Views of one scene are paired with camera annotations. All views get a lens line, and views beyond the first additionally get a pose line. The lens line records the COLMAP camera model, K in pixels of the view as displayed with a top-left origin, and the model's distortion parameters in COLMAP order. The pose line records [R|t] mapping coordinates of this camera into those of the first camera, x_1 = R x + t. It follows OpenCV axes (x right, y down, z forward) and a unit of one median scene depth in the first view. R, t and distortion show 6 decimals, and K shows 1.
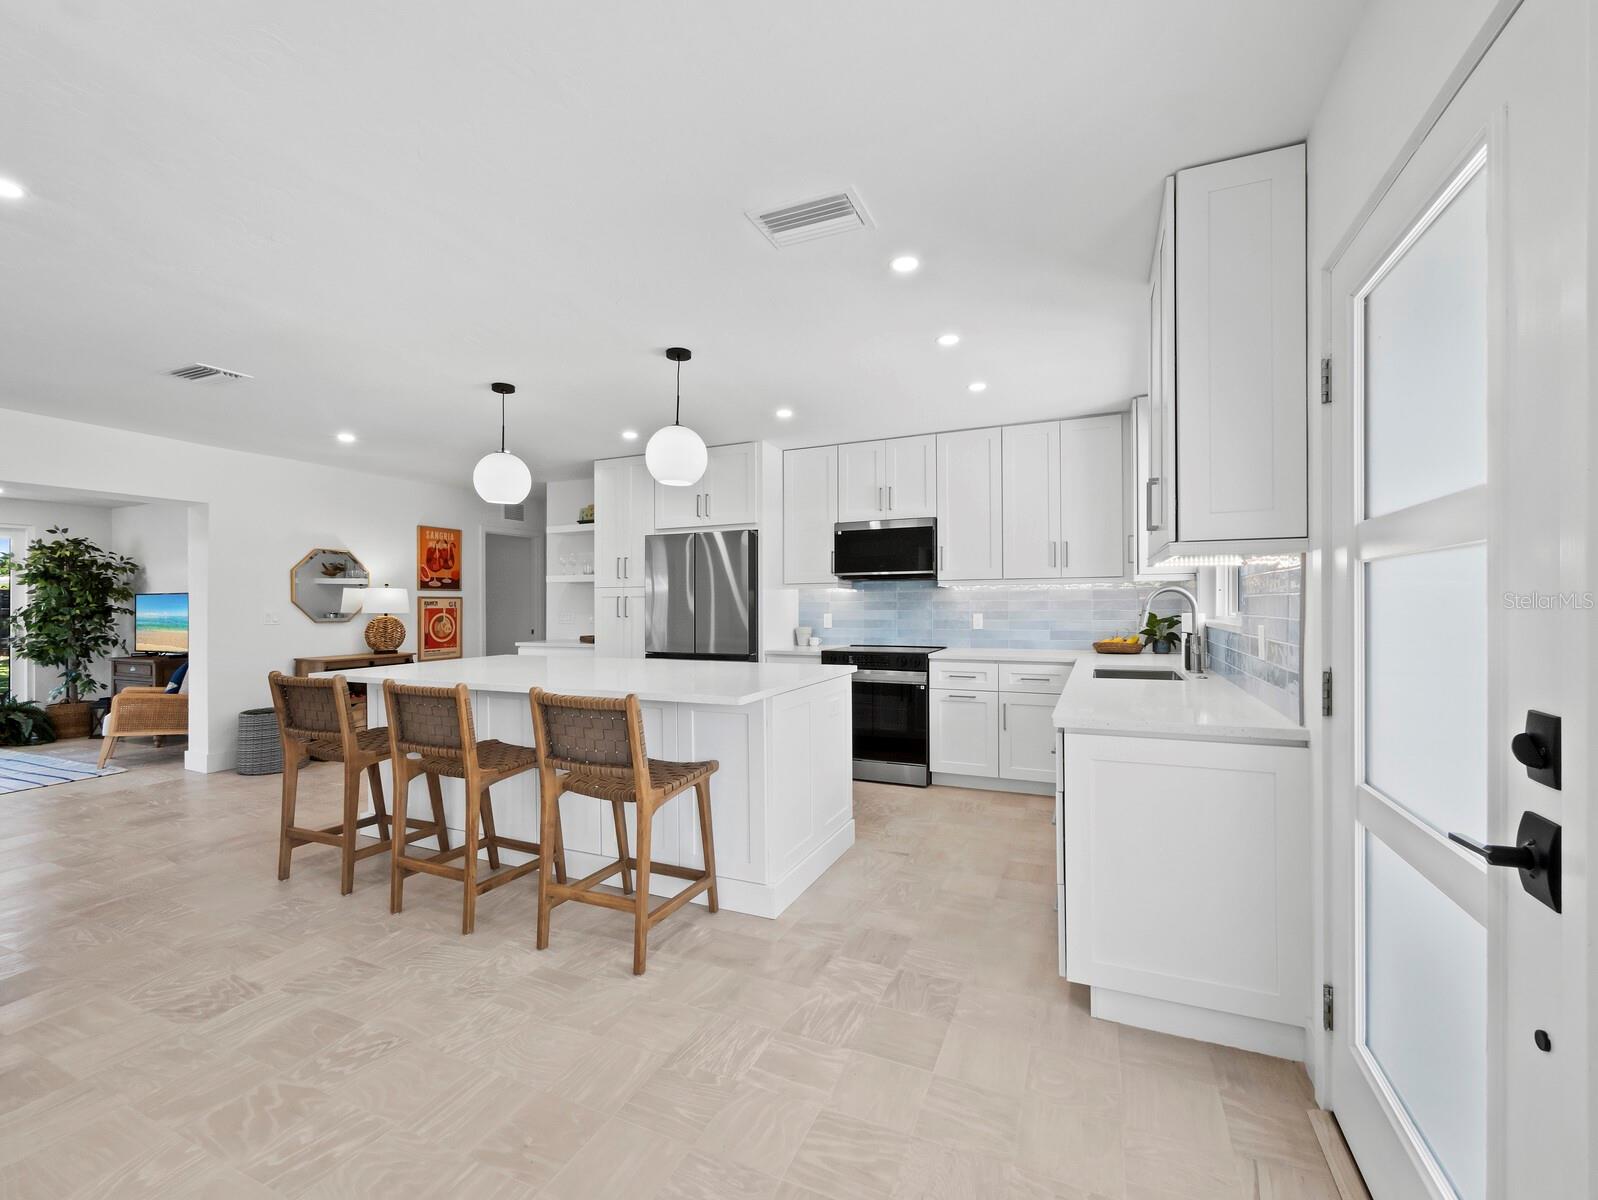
lens RADIAL K [[683.9, 0, 796.2], [0, 683.9, 597.3], [0, 0, 1]] dist [-0.003792, -0.000680]
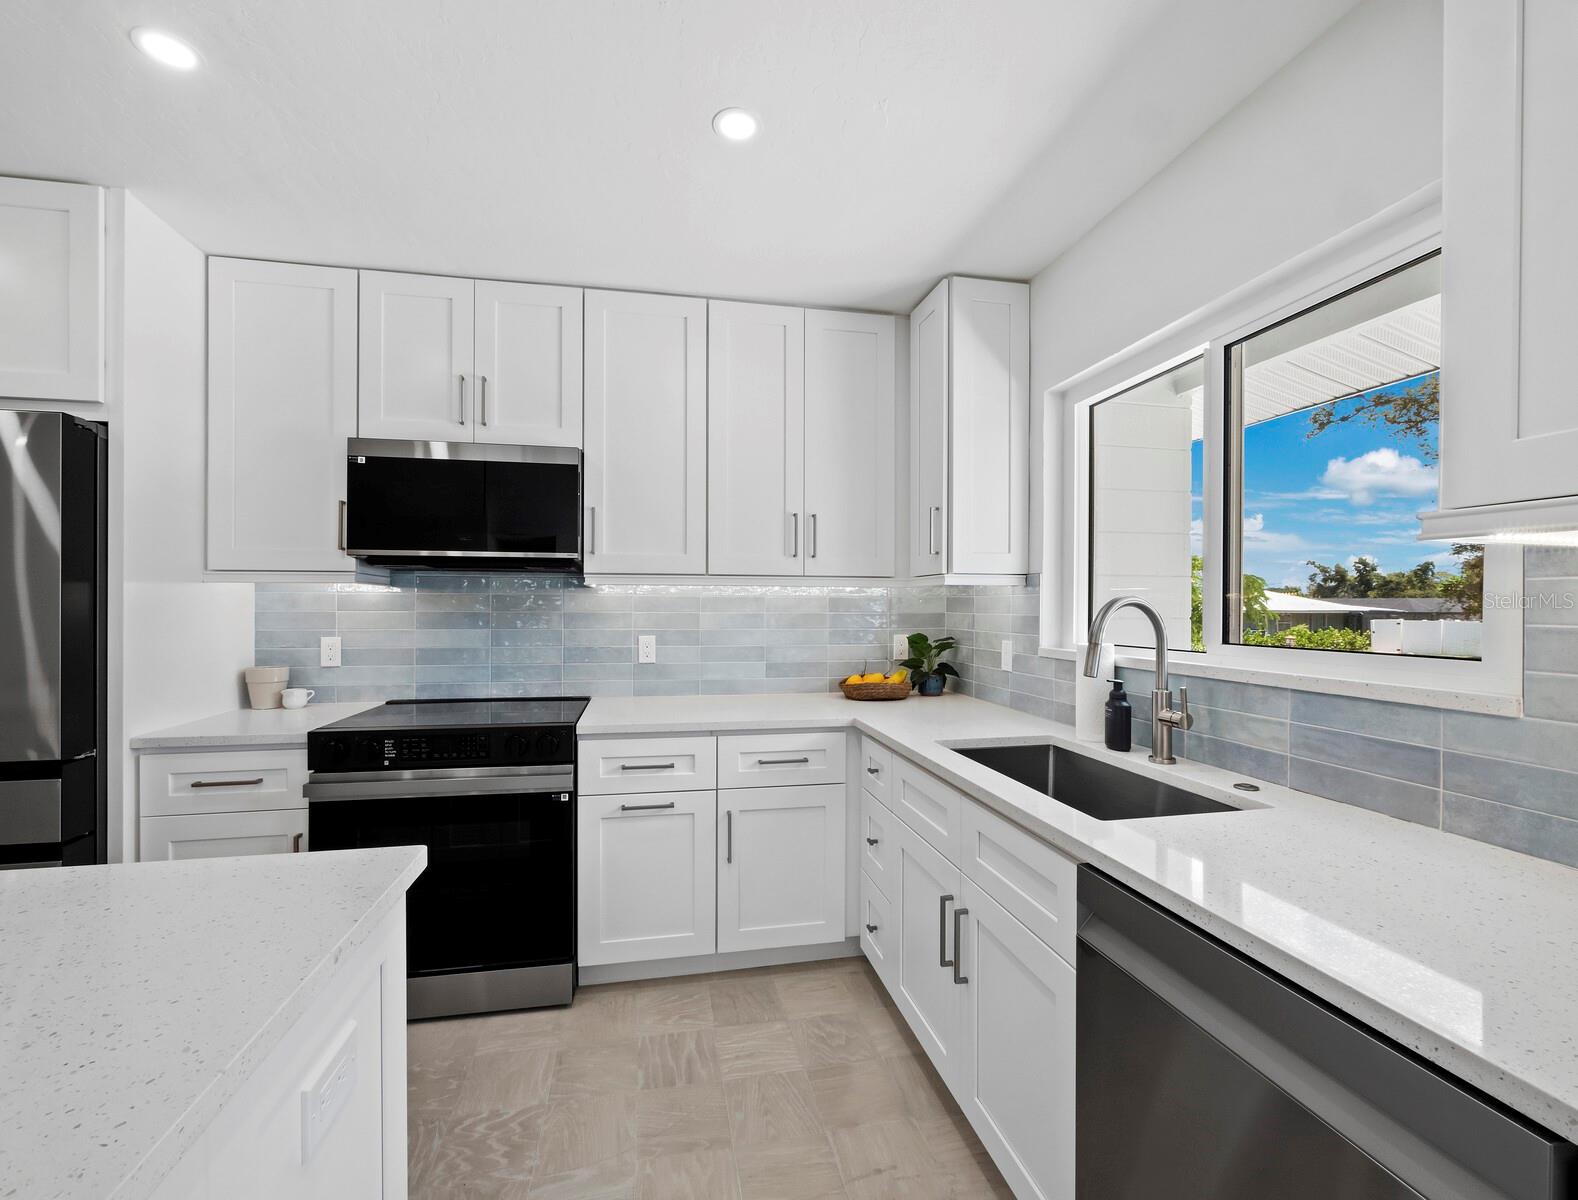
lens RADIAL K [[667.0, 0, 779.3], [0, 667.0, 610.8], [0, 0, 1]] dist [-0.008449, 0.001719]
pose [[0.810579, 0.004473, 0.585612, 0.032587], [-0.014505, 0.999817, 0.012441, -0.004975], [-0.585450, -0.018579, 0.810496, 0.507955]]
